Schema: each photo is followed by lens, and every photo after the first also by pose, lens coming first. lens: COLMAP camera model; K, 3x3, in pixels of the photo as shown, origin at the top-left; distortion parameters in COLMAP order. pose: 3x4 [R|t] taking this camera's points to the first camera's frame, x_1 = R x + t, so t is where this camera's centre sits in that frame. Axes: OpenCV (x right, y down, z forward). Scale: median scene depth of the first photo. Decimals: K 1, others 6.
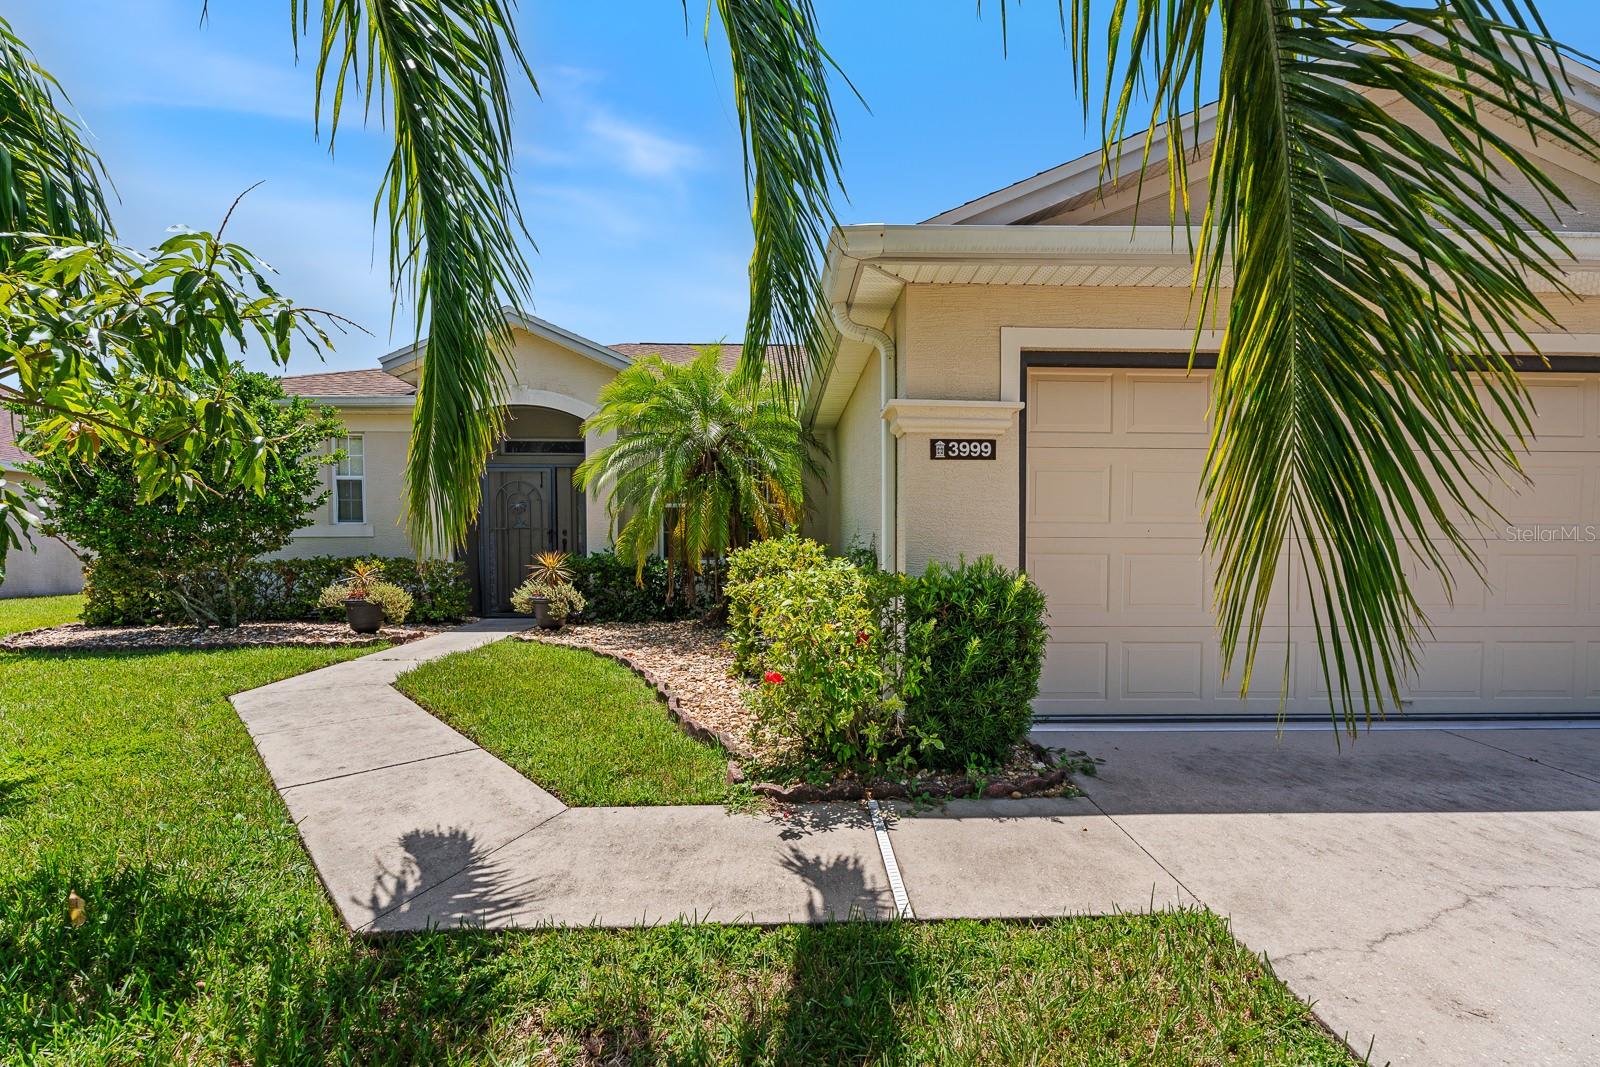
lens RADIAL K [[698.1, 0, 781.0], [0, 698.1, 568.9], [0, 0, 1]] dist [-0.002543, -0.000275]
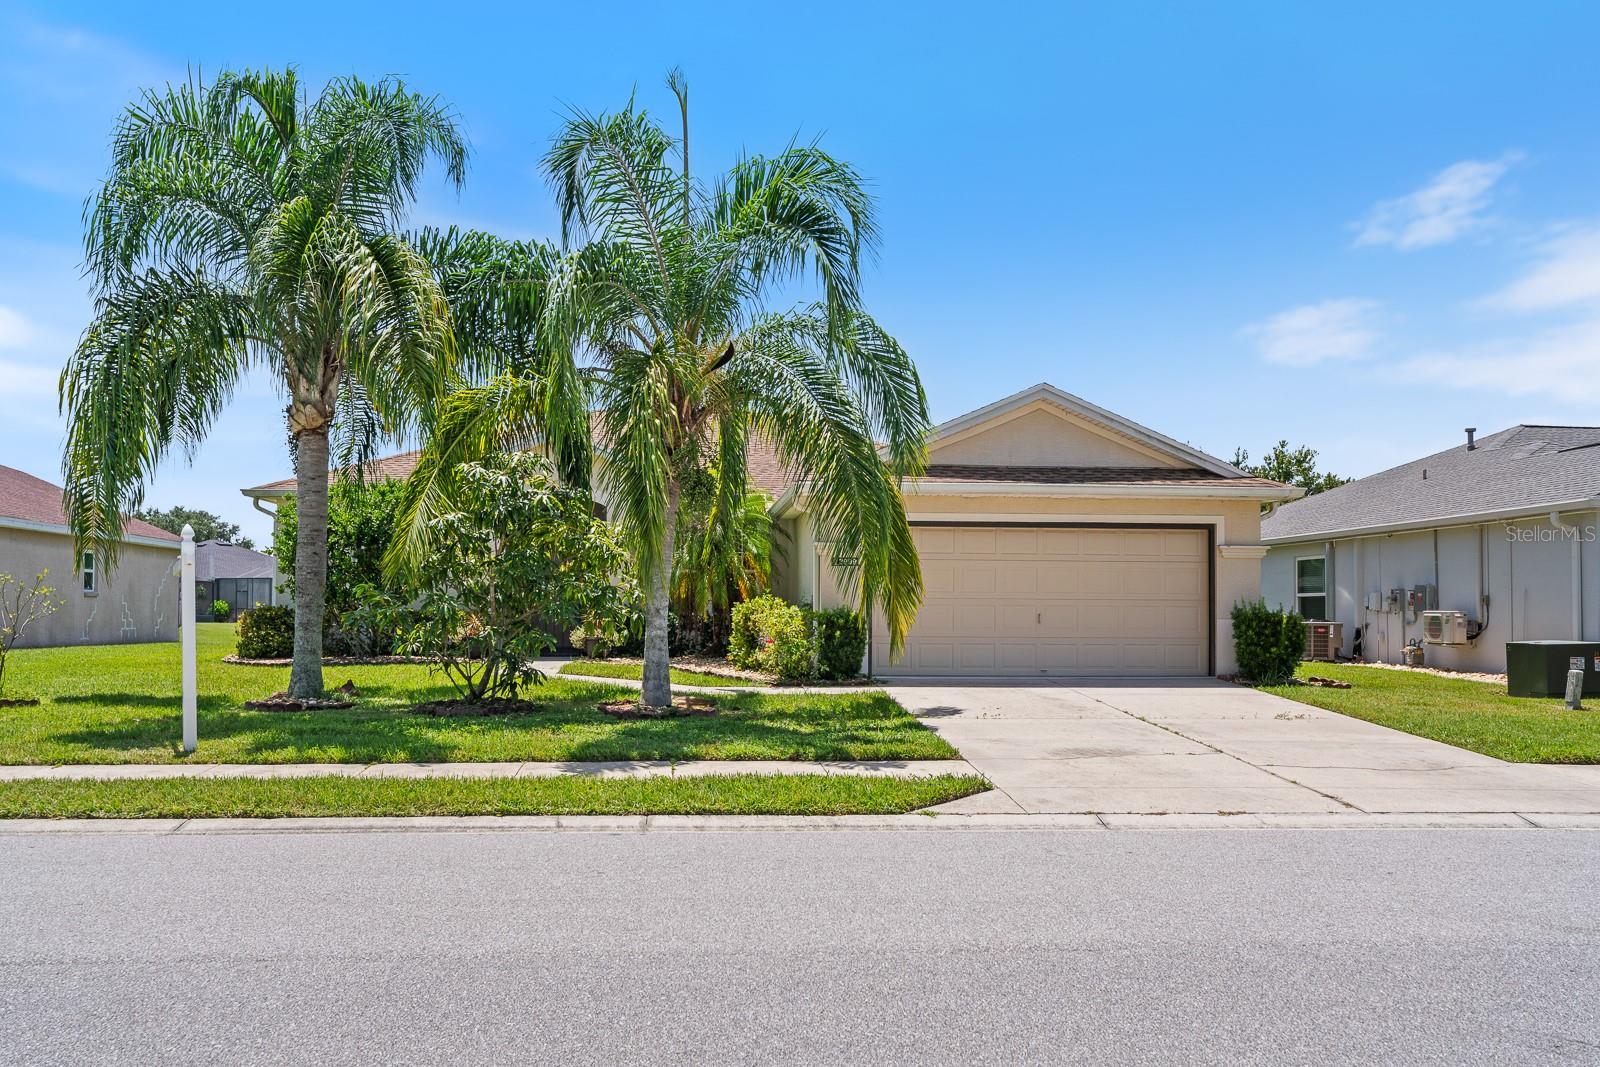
lens RADIAL K [[1323.5, 0, 801.5], [0, 1323.5, 556.9], [0, 0, 1]] dist [-0.008593, -0.005369]
pose [[0.997103, 0.007783, 0.075658, -0.122476], [-0.002296, 0.997377, -0.072349, 0.075796], [-0.076023, 0.071965, 0.994506, -1.835245]]
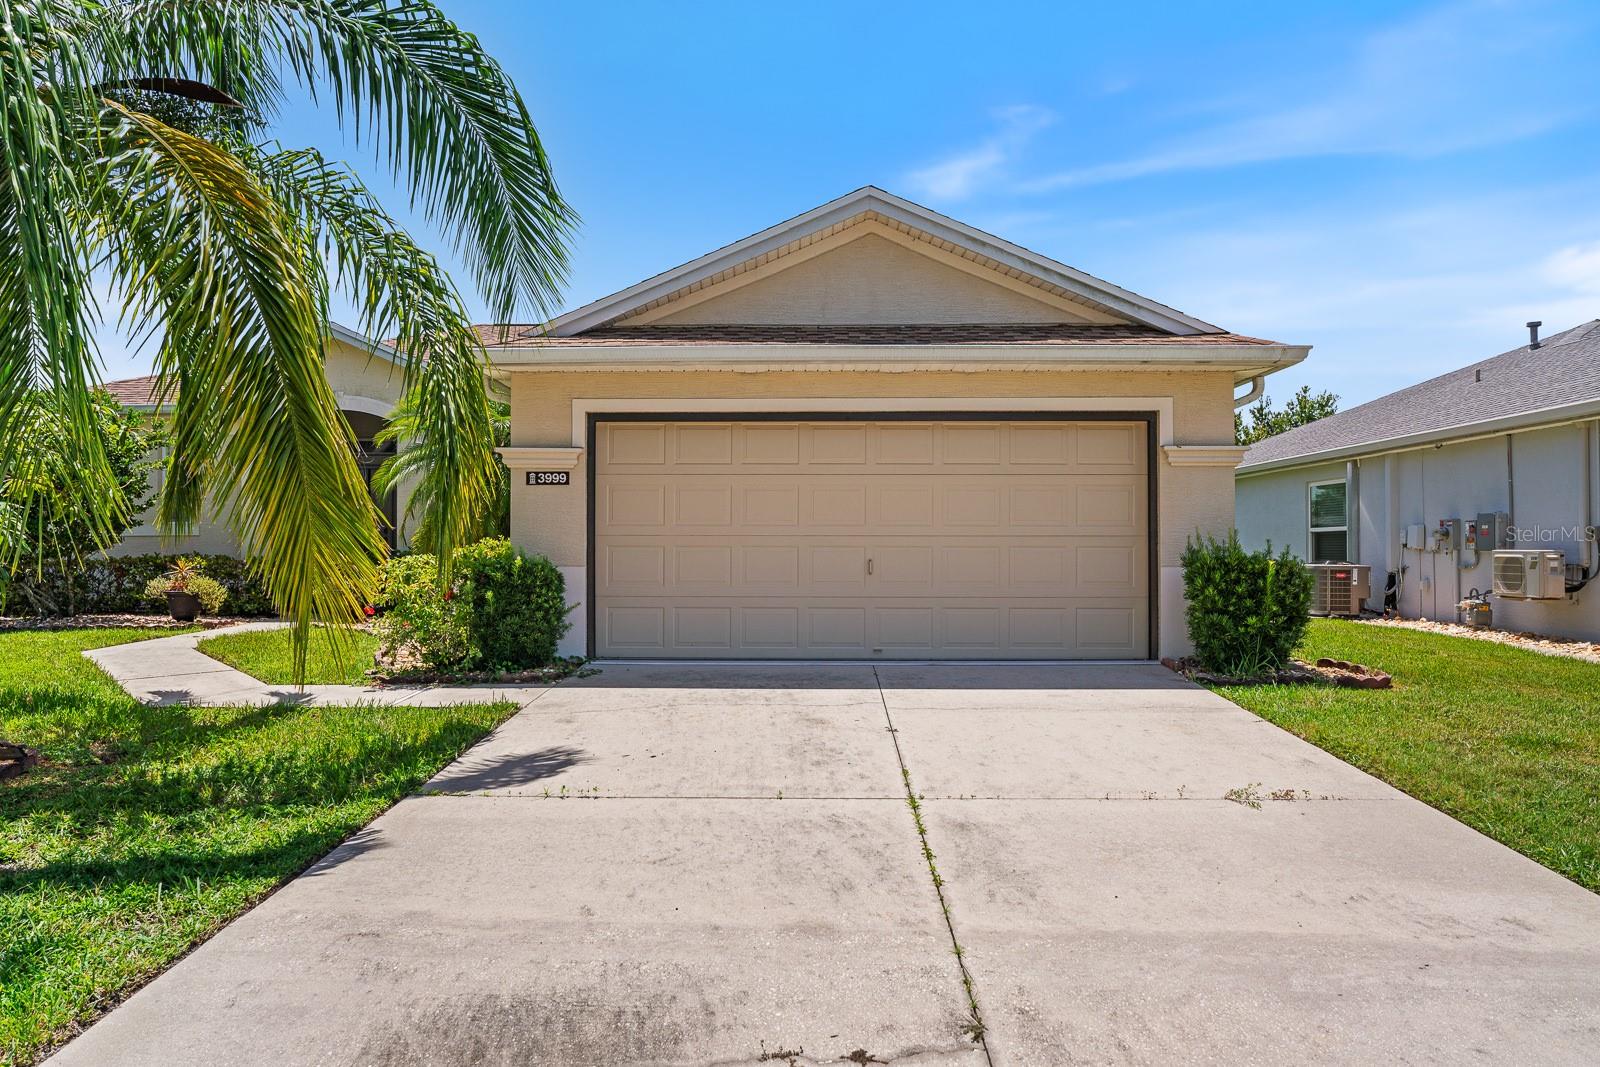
lens RADIAL K [[1044.6, 0, 800.0], [0, 1044.6, 533.5], [0, 0, 1]] dist [-0.023098, 0.003834]
pose [[0.999482, -0.001717, -0.032151, 0.456404], [0.000197, 0.998884, -0.047233, 0.030286], [0.032197, 0.047202, 0.998366, -0.651189]]
